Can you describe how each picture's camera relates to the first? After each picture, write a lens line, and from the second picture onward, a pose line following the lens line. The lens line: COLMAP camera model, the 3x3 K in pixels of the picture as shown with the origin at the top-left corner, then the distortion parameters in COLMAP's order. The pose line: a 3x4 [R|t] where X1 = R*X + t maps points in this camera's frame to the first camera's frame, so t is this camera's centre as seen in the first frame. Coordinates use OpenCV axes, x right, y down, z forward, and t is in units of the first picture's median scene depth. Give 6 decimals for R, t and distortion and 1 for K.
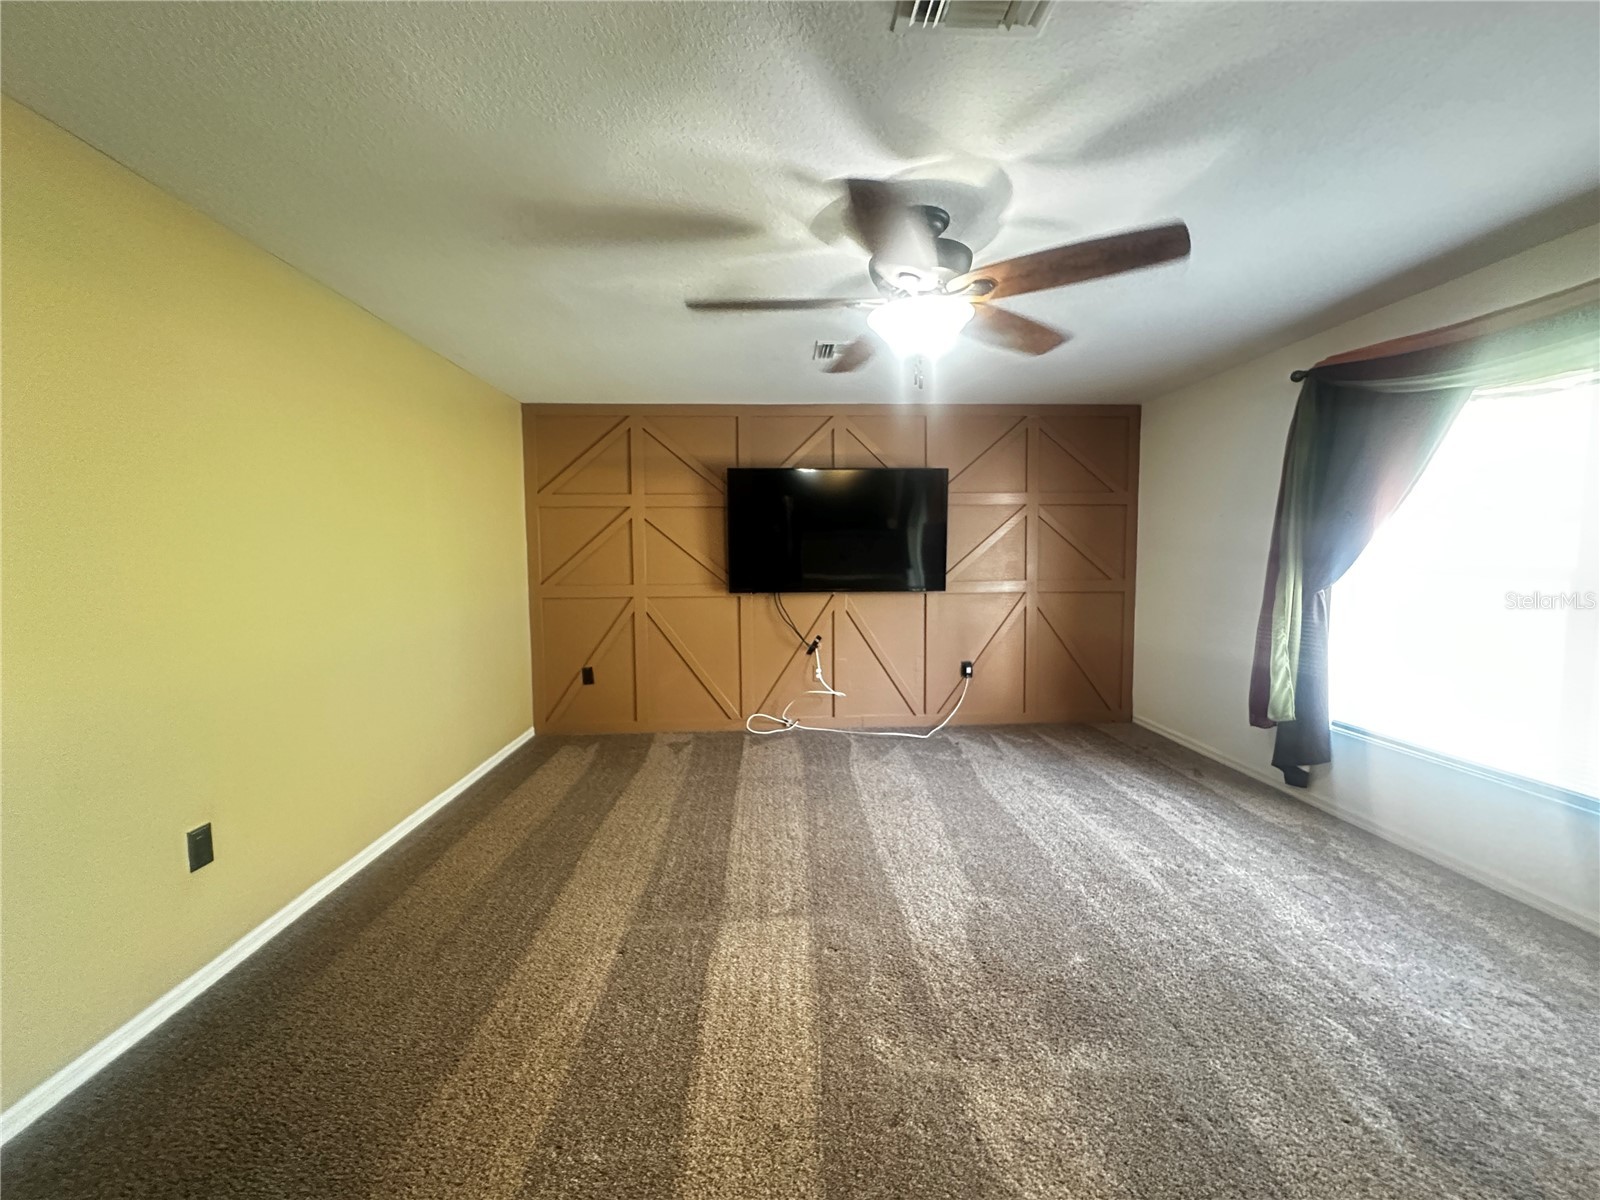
lens RADIAL K [[640.6, 0, 797.3], [0, 640.6, 595.2], [0, 0, 1]] dist [-0.001644, 0.000132]
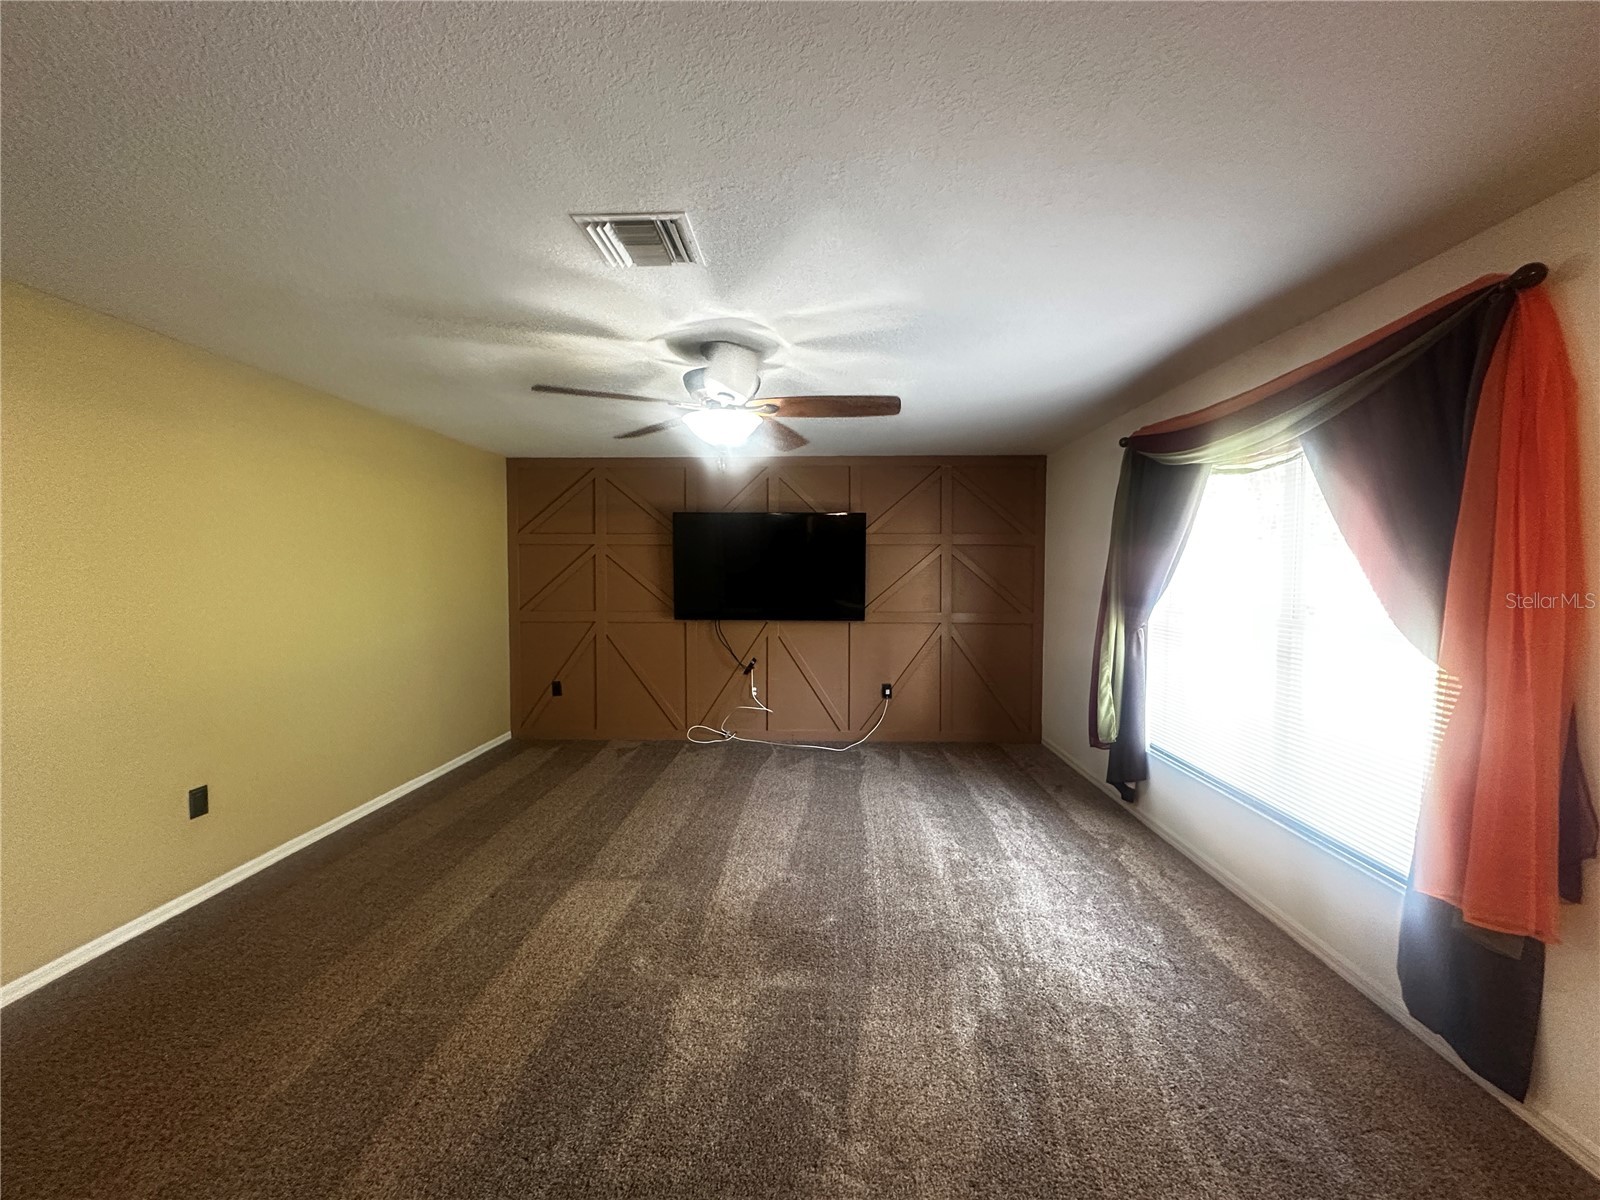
lens RADIAL K [[640.6, 0, 803.7], [0, 640.6, 598.7], [0, 0, 1]] dist [-0.001644, 0.000132]
pose [[0.996658, 0.013761, -0.080525, 0.283600], [-0.015671, 0.999609, -0.023137, -0.023726], [0.080175, 0.024321, 0.996484, -0.173572]]
